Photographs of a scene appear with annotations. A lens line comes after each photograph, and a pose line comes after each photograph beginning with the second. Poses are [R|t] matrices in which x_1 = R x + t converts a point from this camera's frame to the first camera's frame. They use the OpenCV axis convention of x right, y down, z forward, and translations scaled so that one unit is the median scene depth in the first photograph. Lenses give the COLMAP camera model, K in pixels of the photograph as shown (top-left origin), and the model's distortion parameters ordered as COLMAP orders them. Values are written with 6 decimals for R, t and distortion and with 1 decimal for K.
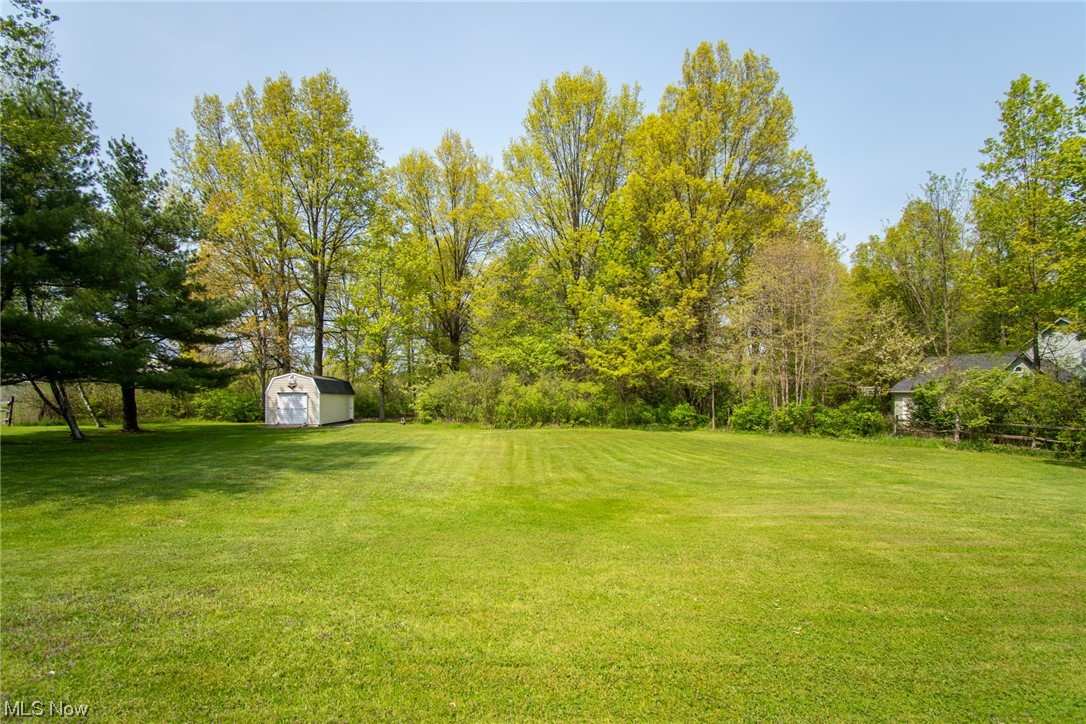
lens RADIAL K [[494.5, 0, 541.6], [0, 494.5, 363.3], [0, 0, 1]] dist [-0.001107, -0.000036]
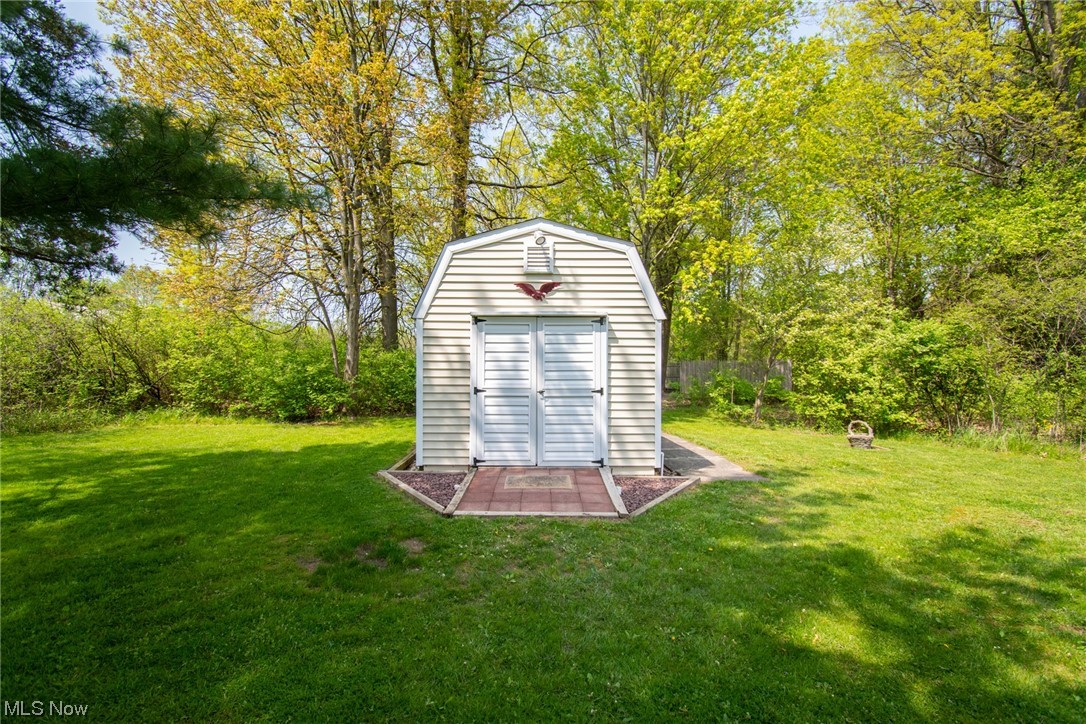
lens RADIAL K [[494.5, 0, 545.8], [0, 494.5, 358.8], [0, 0, 1]] dist [-0.001107, -0.000036]
pose [[0.997688, -0.001689, -0.067934, -0.485877], [0.005603, 0.998332, 0.057466, 0.065707], [0.067724, -0.057714, 0.996033, 0.790604]]
